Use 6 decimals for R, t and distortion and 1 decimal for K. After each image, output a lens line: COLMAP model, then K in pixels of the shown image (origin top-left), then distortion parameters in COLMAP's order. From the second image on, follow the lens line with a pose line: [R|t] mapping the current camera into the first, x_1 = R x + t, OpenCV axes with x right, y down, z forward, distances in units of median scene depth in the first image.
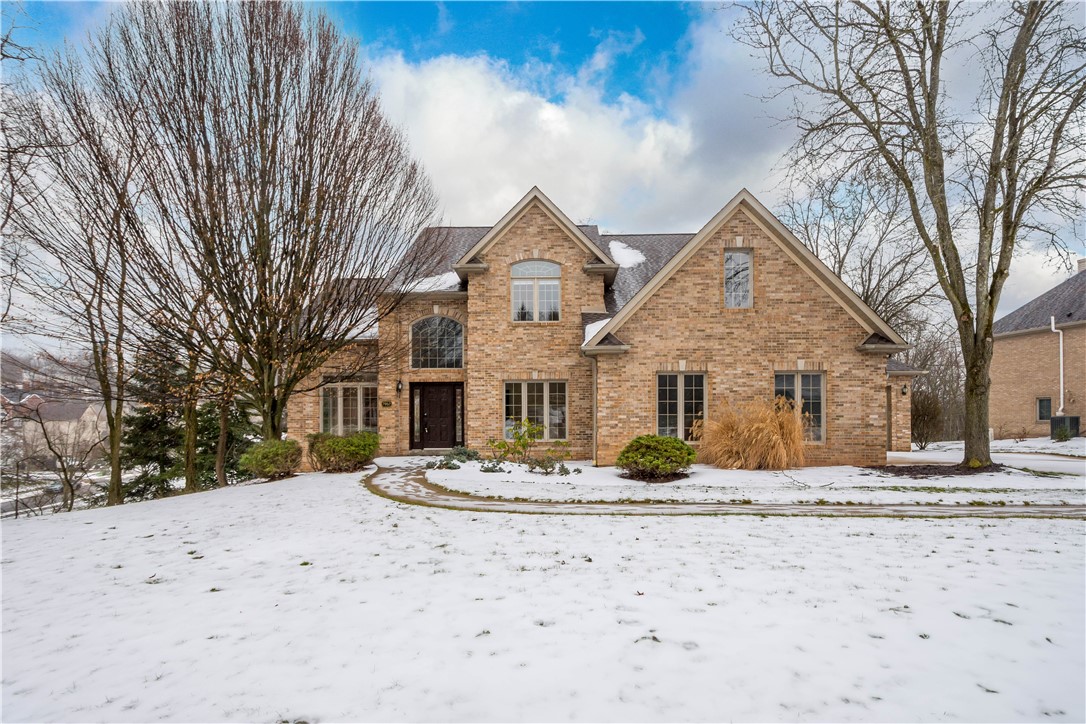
lens RADIAL K [[559.5, 0, 540.5], [0, 559.5, 397.3], [0, 0, 1]] dist [0.002592, 0.000264]
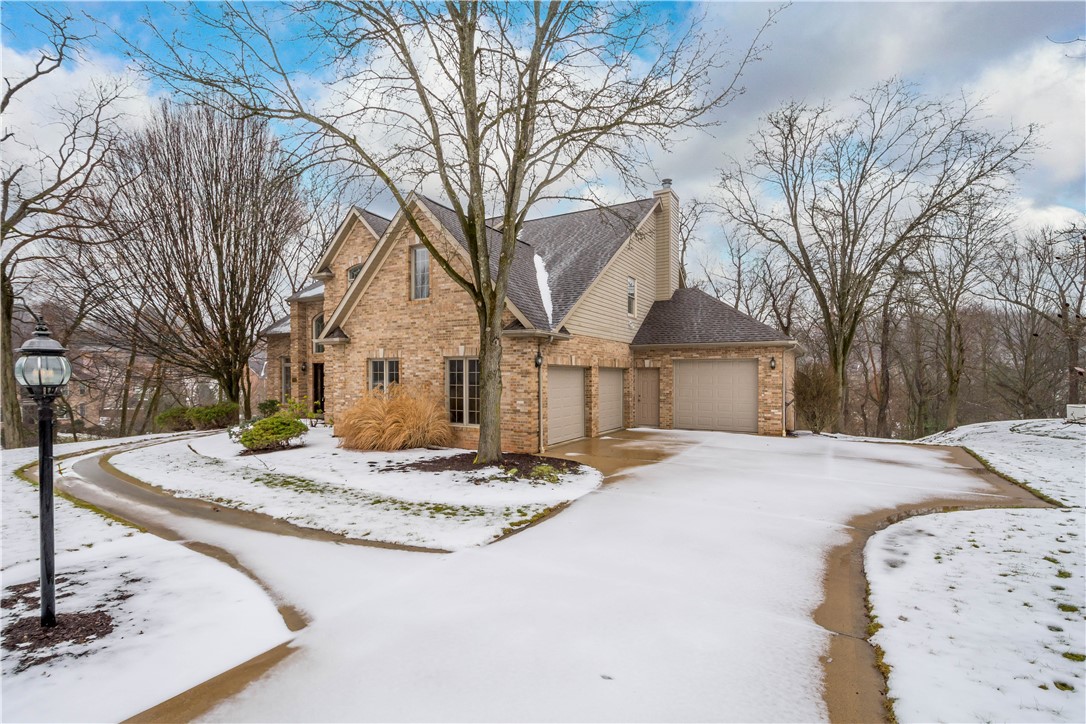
lens RADIAL K [[501.1, 0, 543.0], [0, 501.1, 364.0], [0, 0, 1]] dist [0.000177, -0.000001]
pose [[0.889040, -0.007286, -0.457771, 1.020366], [0.017471, 0.999685, 0.018020, -0.047280], [0.457496, -0.024018, 0.888887, 0.236562]]
